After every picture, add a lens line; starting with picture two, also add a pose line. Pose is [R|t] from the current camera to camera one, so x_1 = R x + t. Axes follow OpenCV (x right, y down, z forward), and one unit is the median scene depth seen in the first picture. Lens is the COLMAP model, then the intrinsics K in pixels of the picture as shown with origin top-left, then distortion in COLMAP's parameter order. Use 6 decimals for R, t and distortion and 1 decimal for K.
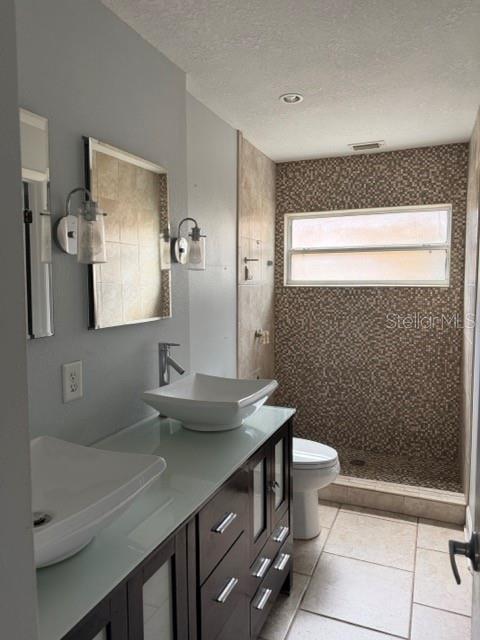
lens RADIAL K [[453.8, 0, 234.8], [0, 453.8, 318.6], [0, 0, 1]] dist [0.048061, -0.056607]
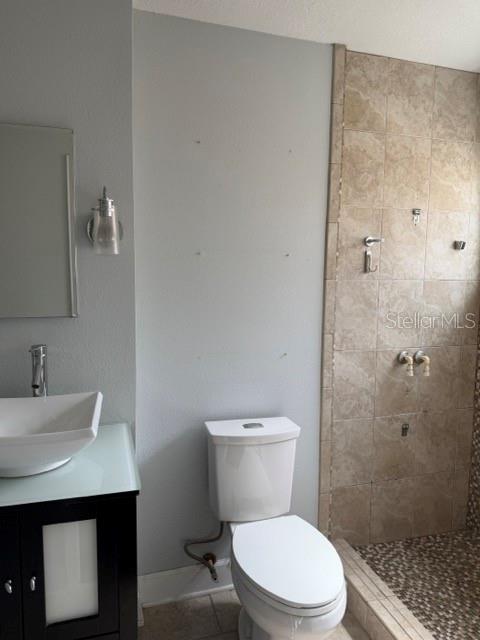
lens RADIAL K [[453.8, 0, 241.6], [0, 453.8, 319.5], [0, 0, 1]] dist [0.048061, -0.056607]
pose [[0.645273, 0.072536, -0.760501, 0.447799], [-0.068373, 0.996971, 0.037077, -0.032495], [0.760886, 0.028073, 0.648277, 0.473376]]
